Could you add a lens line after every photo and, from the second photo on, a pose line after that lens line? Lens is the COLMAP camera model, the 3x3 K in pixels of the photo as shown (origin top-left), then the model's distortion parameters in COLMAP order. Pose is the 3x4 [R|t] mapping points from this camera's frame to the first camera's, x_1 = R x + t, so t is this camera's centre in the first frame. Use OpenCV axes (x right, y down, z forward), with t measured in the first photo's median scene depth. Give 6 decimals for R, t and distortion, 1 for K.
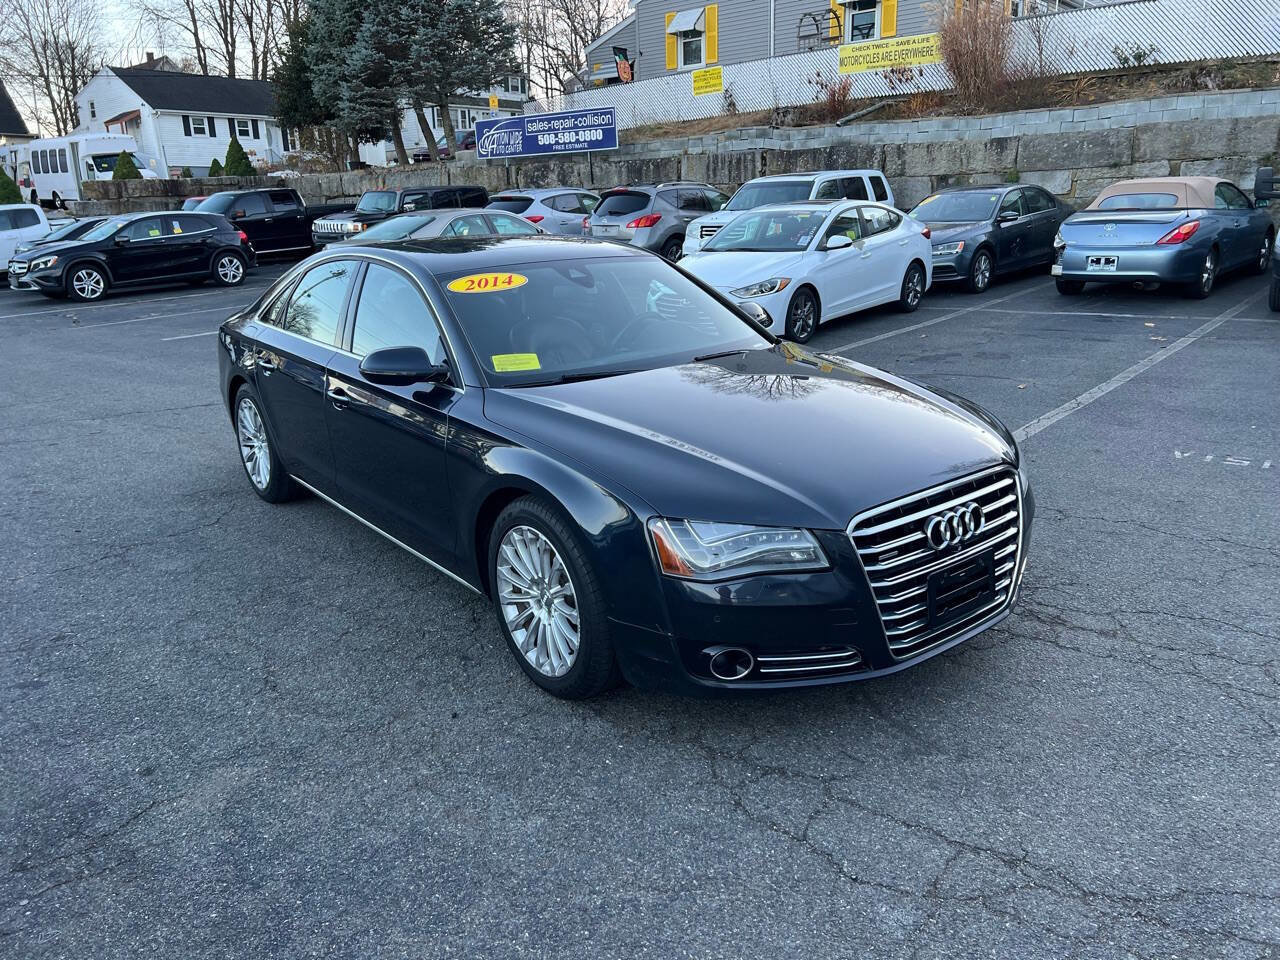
lens RADIAL K [[949.2, 0, 644.4], [0, 949.2, 484.9], [0, 0, 1]] dist [0.044886, -0.047242]
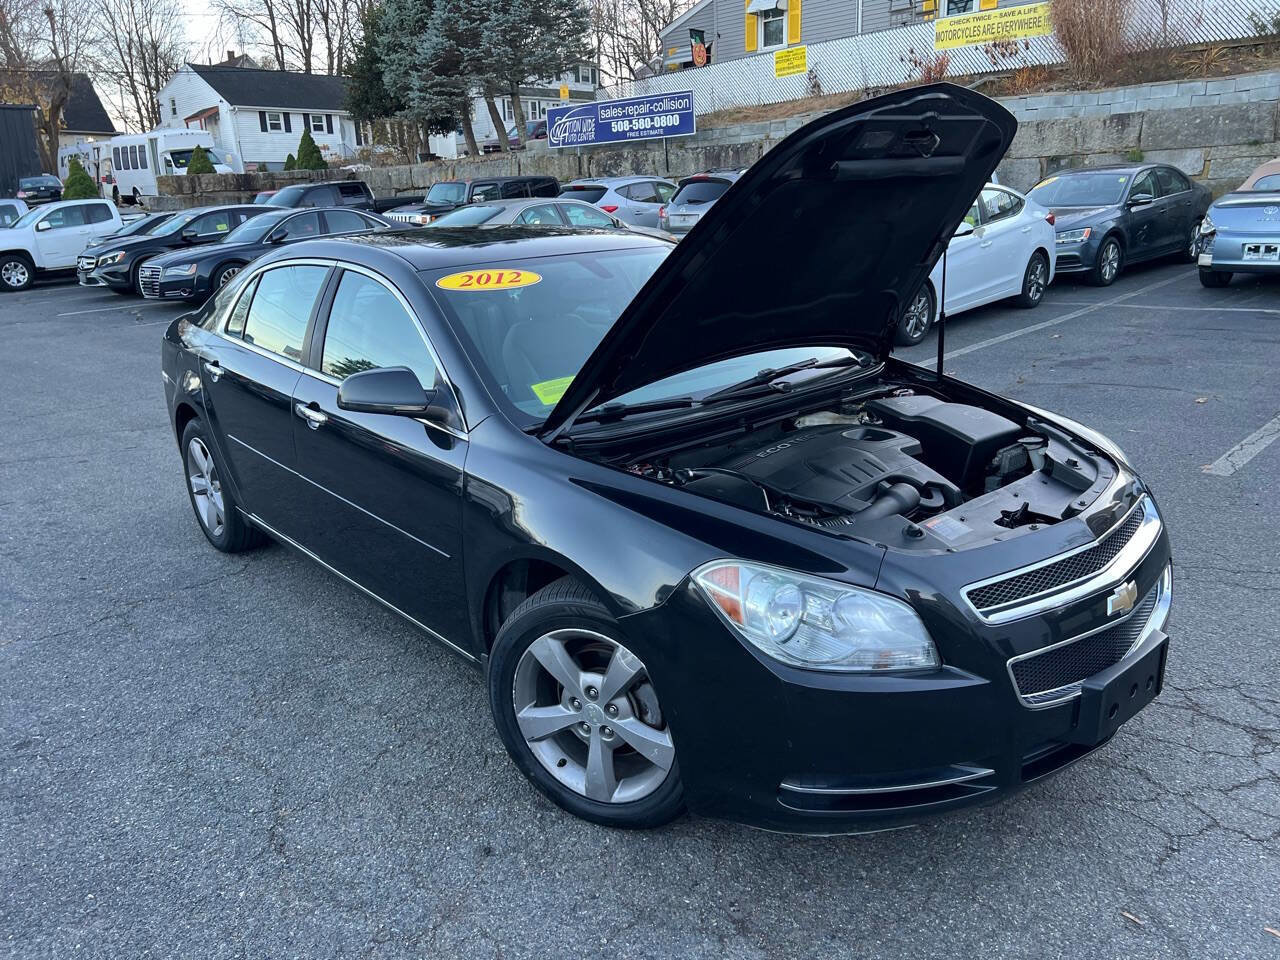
lens RADIAL K [[952.6, 0, 638.4], [0, 952.6, 480.0], [0, 0, 1]] dist [0.049614, -0.055649]
pose [[0.997225, 0.011588, -0.073536, -0.013474], [-0.011425, 0.999931, 0.002636, -0.013720], [0.073562, -0.001789, 0.997289, 0.058525]]
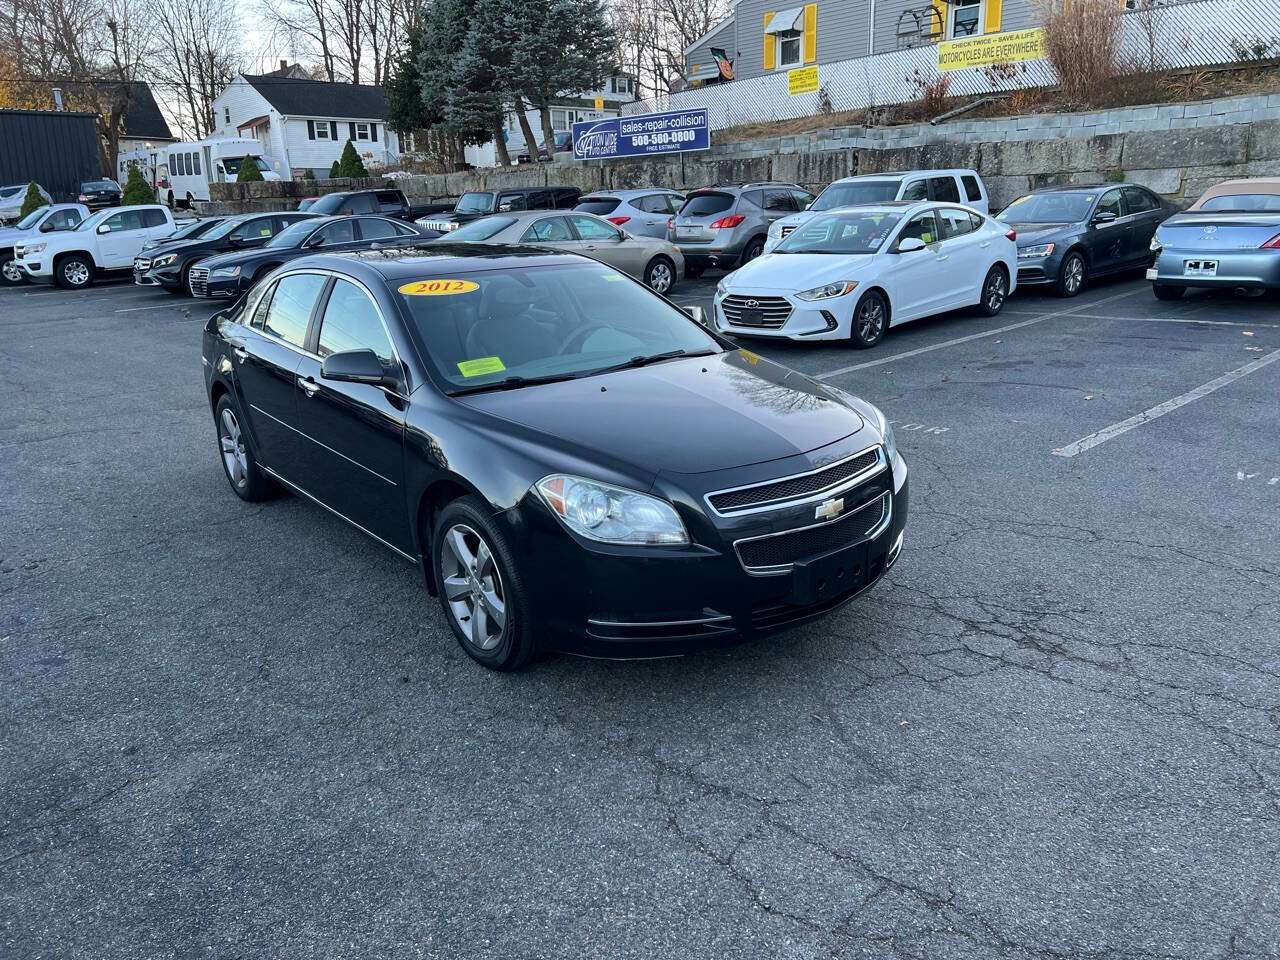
lens RADIAL K [[946.9, 0, 638.5], [0, 946.9, 468.4], [0, 0, 1]] dist [0.049382, -0.053549]
pose [[0.993473, 0.029739, -0.110120, 0.024636], [-0.031222, 0.999443, -0.011766, -0.003107], [0.109709, 0.015127, 0.993849, 0.000740]]
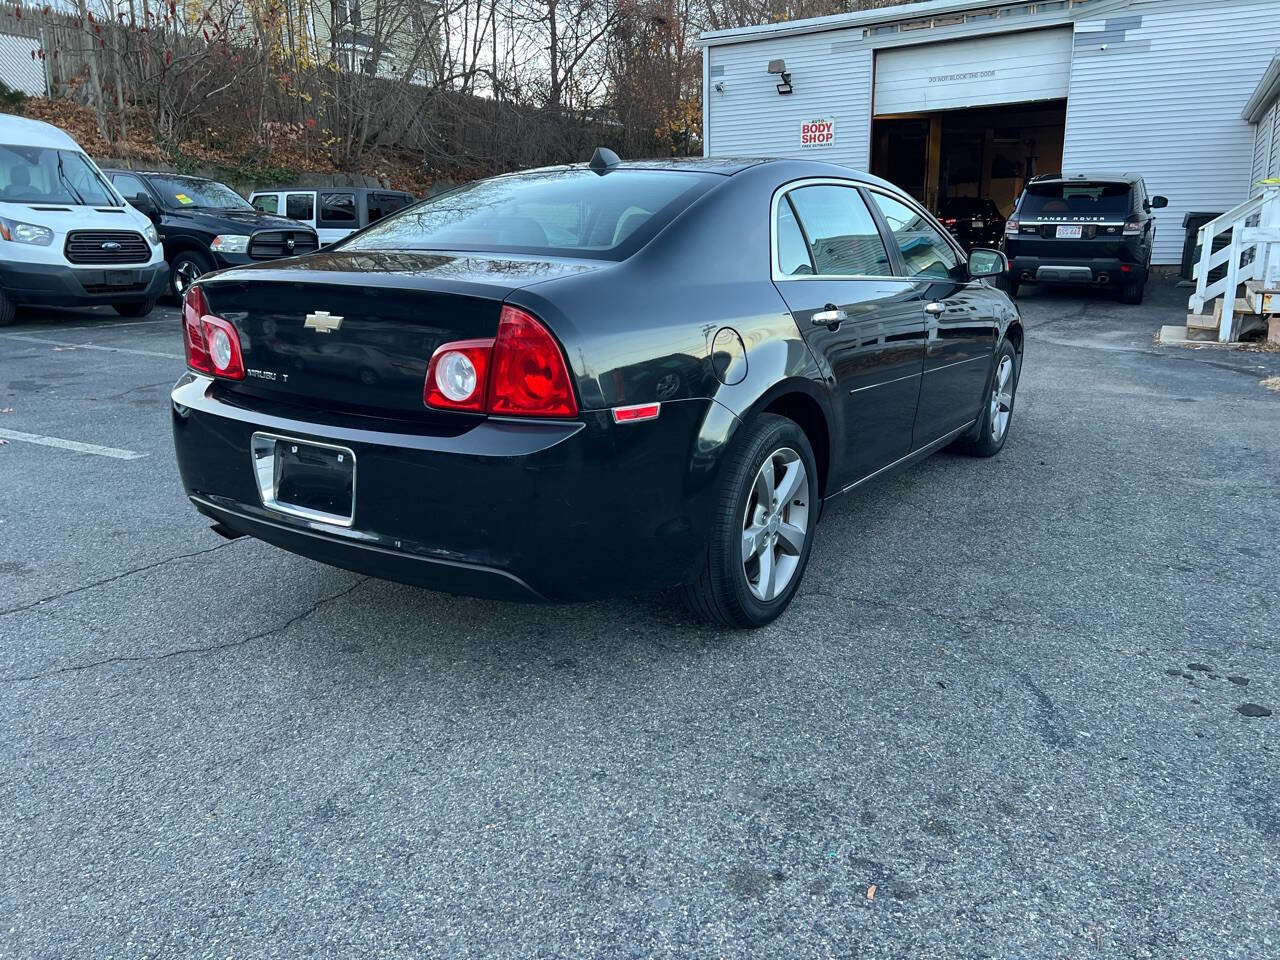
lens RADIAL K [[949.2, 0, 644.4], [0, 949.2, 484.9], [0, 0, 1]] dist [0.044886, -0.047242]
pose [[-0.206468, -0.214976, 0.954545, -0.301476], [0.282838, 0.920805, 0.268555, -0.067192], [-0.936682, 0.325429, -0.129314, 0.350271]]
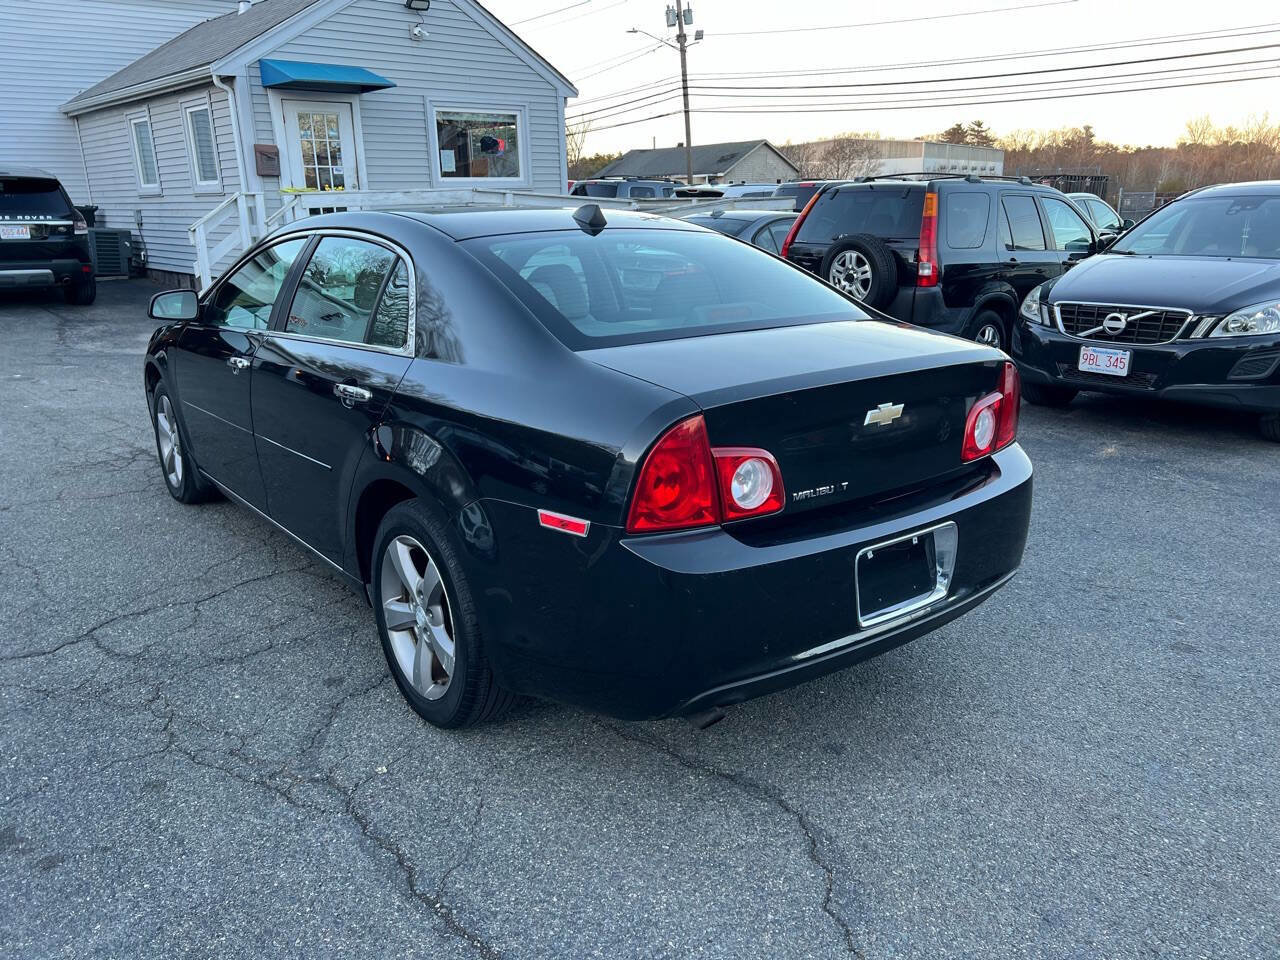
lens RADIAL K [[949.2, 0, 644.4], [0, 949.2, 484.9], [0, 0, 1]] dist [0.044886, -0.047242]
pose [[-0.992273, 0.007874, 0.123825, -0.134973], [0.073371, 0.842035, 0.534409, -0.132129], [-0.100057, 0.539365, -0.836106, 0.492167]]
